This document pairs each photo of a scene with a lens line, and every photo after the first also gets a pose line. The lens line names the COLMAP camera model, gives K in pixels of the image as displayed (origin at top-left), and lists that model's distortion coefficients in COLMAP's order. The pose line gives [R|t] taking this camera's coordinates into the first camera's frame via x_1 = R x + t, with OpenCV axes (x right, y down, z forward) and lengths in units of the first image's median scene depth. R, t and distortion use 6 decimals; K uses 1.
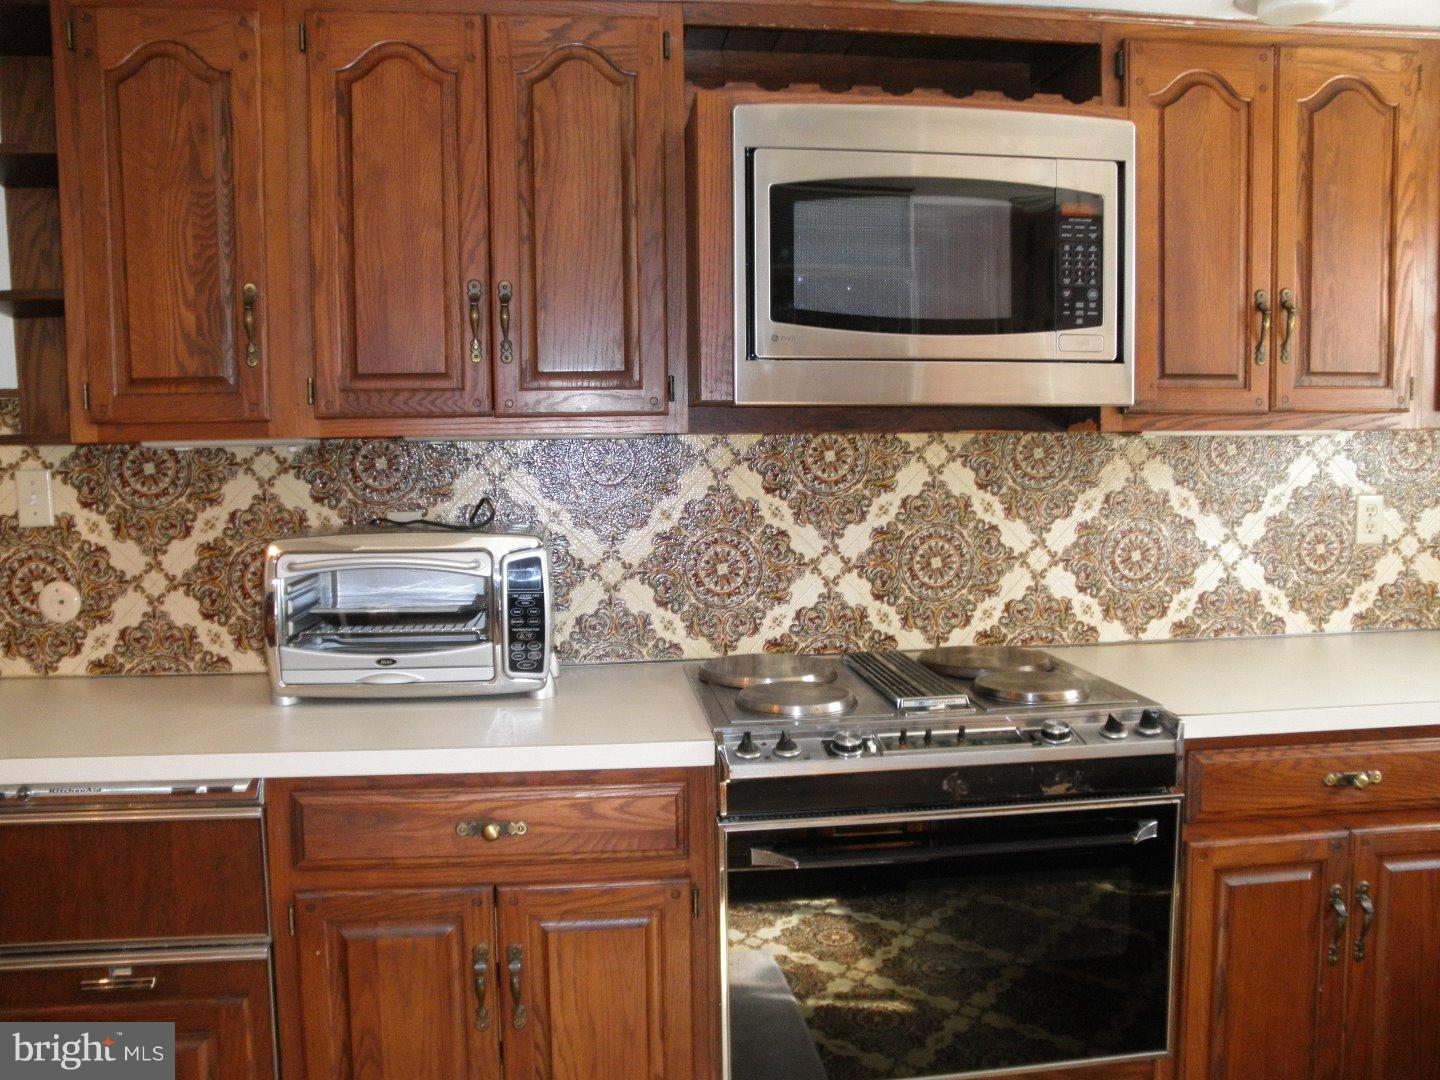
lens RADIAL K [[1179.6, 0, 715.7], [0, 1179.6, 545.9], [0, 0, 1]] dist [-0.128506, 0.105360]
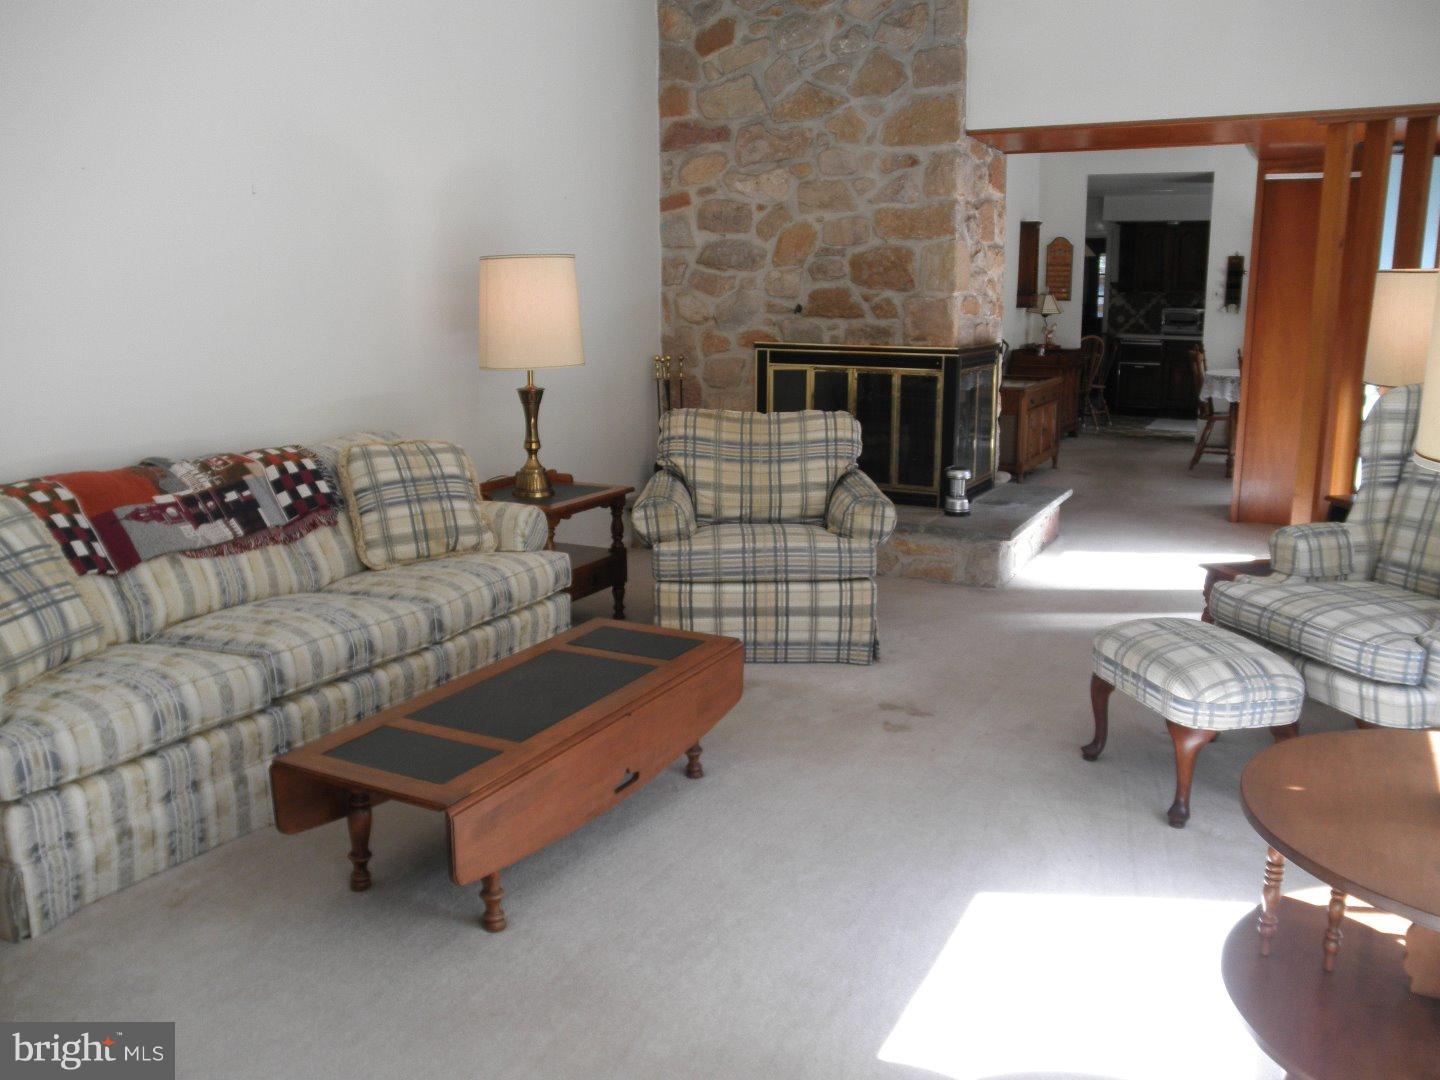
lens RADIAL K [[1179.6, 0, 730.7], [0, 1179.6, 554.8], [0, 0, 1]] dist [-0.128506, 0.105360]
pose [[0.837466, 0.127312, -0.531453, 1.215505], [-0.049465, 0.986153, 0.158291, 0.453754], [0.544247, -0.106275, 0.832167, -5.886945]]
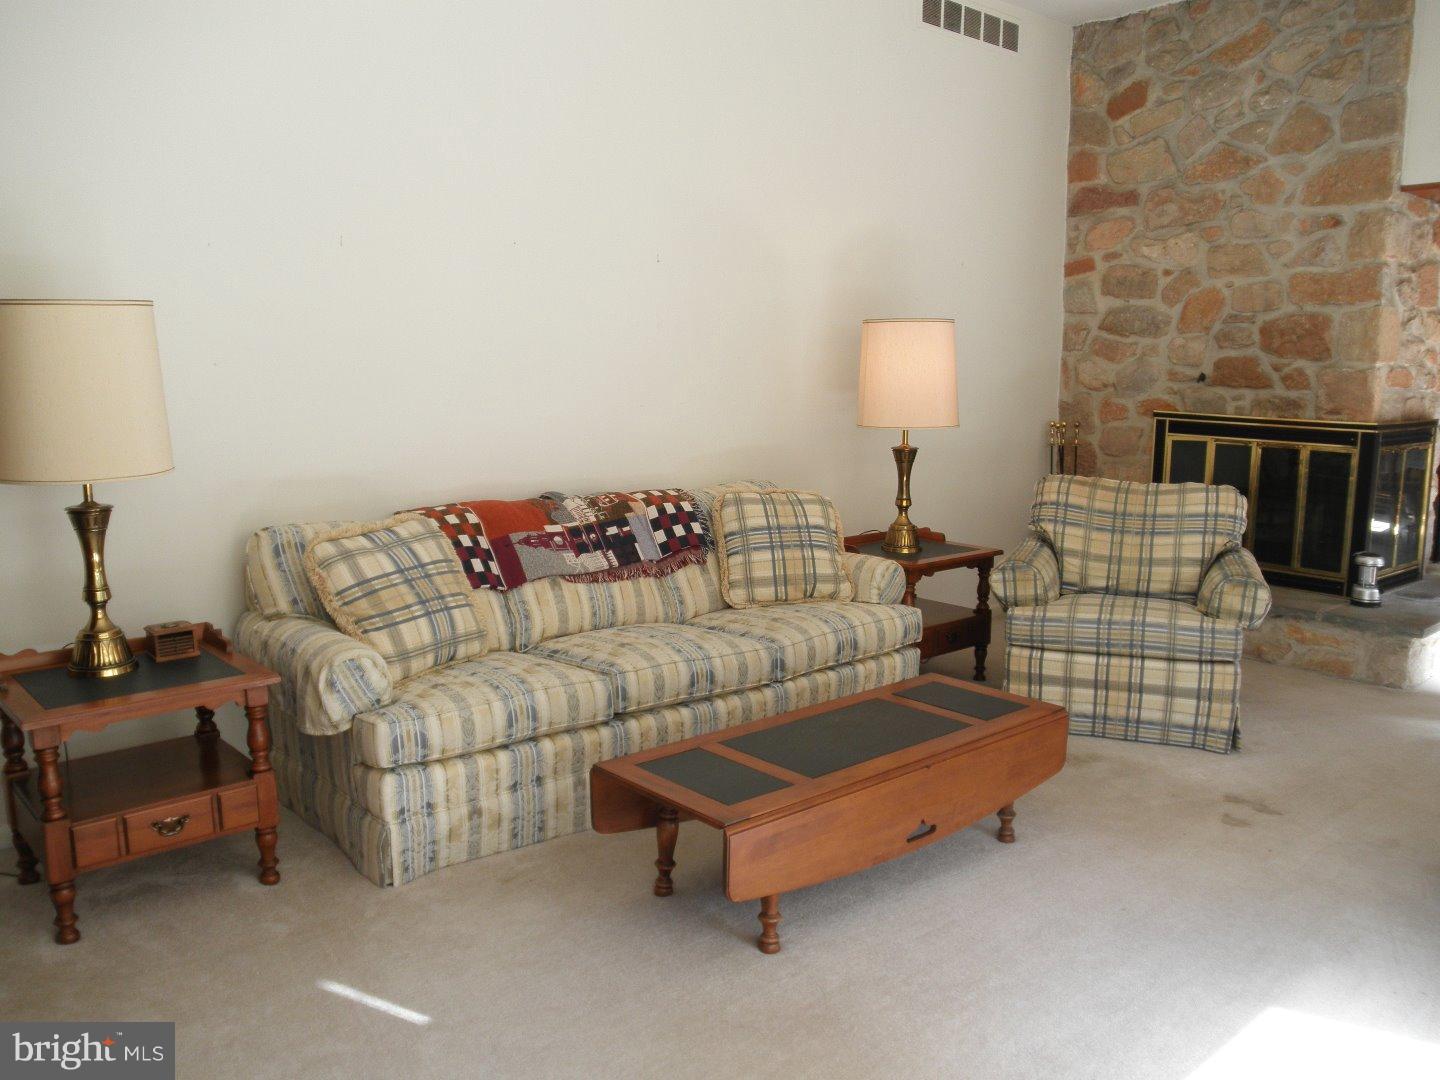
lens RADIAL K [[1179.6, 0, 723.0], [0, 1179.6, 554.5], [0, 0, 1]] dist [-0.128506, 0.105360]
pose [[0.574039, 0.150176, -0.804939, 1.483611], [-0.075158, 0.988551, 0.130834, 0.439891], [0.815371, -0.014606, 0.578754, -5.781440]]
